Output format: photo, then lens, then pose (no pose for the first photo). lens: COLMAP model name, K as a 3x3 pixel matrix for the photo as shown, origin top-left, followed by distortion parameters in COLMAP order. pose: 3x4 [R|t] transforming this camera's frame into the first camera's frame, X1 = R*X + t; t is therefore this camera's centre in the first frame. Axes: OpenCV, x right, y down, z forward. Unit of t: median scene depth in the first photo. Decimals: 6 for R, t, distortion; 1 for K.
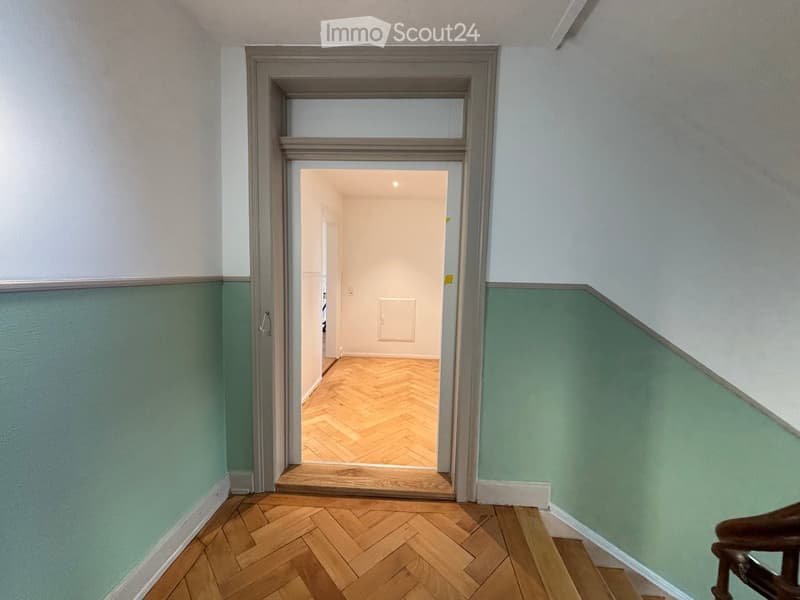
lens RADIAL K [[325.8, 0, 400.0], [0, 325.8, 300.0], [0, 0, 1]] dist [0.000869, 0.000213]
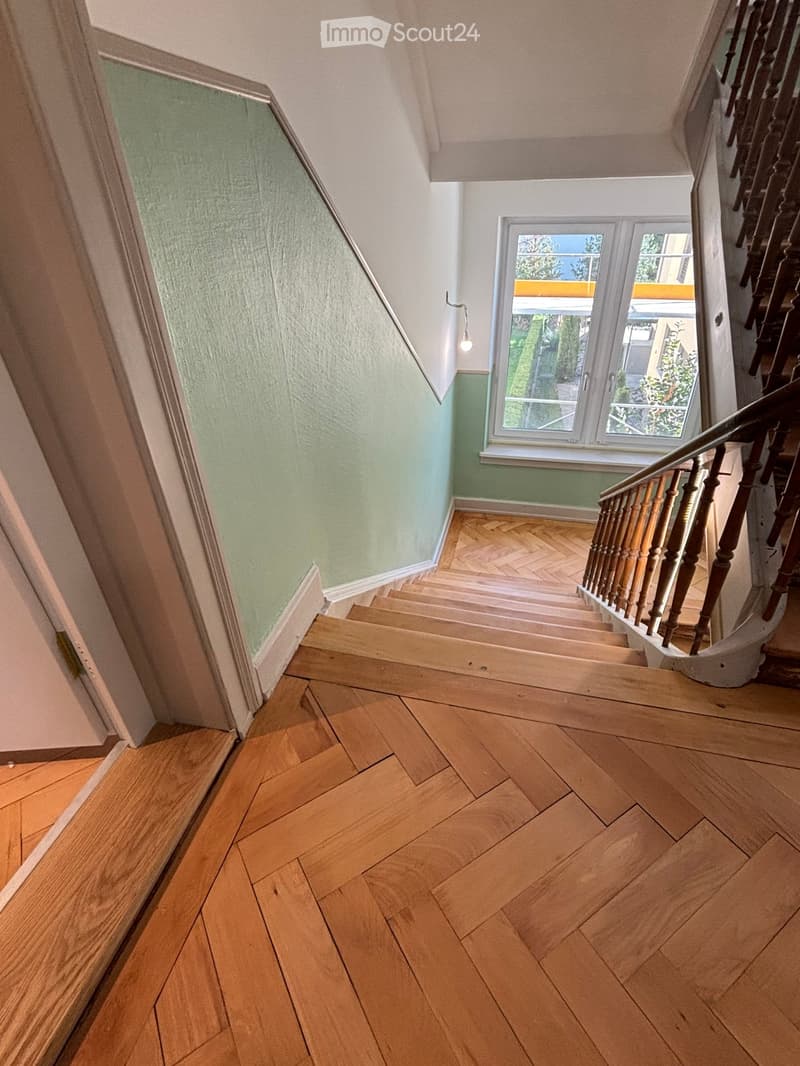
lens RADIAL K [[533.2, 0, 400.0], [0, 533.2, 533.0], [0, 0, 1]] dist [0.004847, 0.001174]
pose [[0.179650, -0.560555, 0.808396, -0.204972], [0.125572, 0.828111, 0.546319, 0.058277], [-0.975683, 0.003366, 0.219160, 0.695057]]
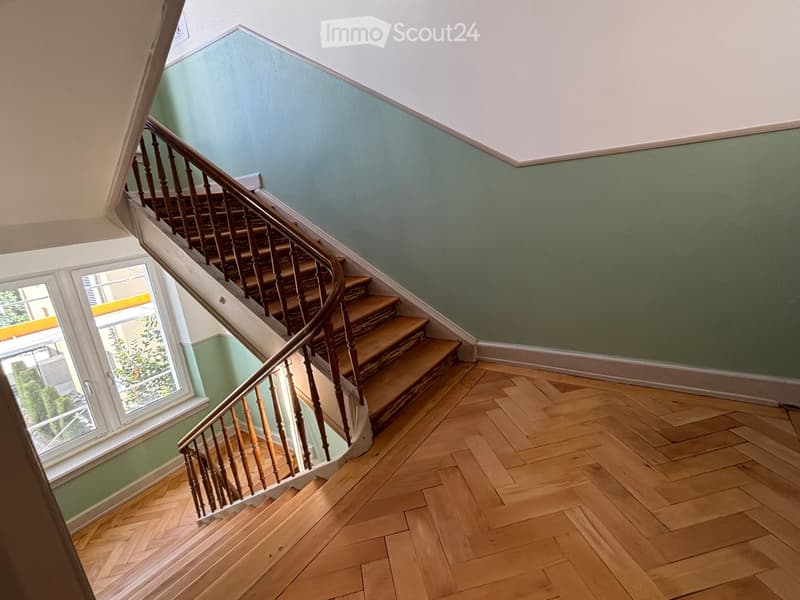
lens RADIAL K [[400.2, 0, 400.0], [0, 400.2, 300.0], [0, 0, 1]] dist [0.004847, 0.001174]
pose [[-0.858171, -0.059946, 0.509852, -0.229468], [0.139588, 0.928493, 0.344118, -0.018032], [-0.494022, 0.366481, -0.788438, 1.056621]]
